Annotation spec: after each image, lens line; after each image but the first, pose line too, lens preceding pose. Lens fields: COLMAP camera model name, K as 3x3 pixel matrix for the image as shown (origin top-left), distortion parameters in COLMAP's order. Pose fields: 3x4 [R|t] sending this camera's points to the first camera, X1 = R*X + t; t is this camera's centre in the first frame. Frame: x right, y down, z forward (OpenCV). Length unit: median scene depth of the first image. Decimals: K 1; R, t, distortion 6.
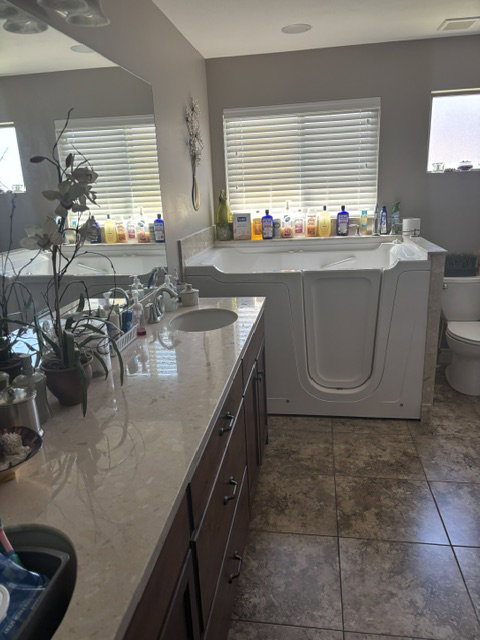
lens RADIAL K [[489.5, 0, 242.1], [0, 489.5, 322.6], [0, 0, 1]] dist [0.058414, -0.037863]
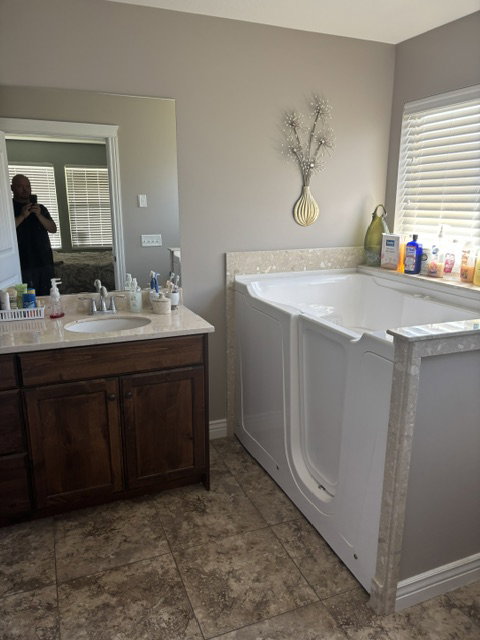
lens RADIAL K [[489.5, 0, 240.4], [0, 489.5, 316.8], [0, 0, 1]] dist [0.058414, -0.037863]
pose [[0.512402, 0.249587, -0.821675, 0.558557], [-0.259757, 0.957056, 0.128723, -0.137963], [0.818517, 0.147478, 0.555230, 0.386462]]
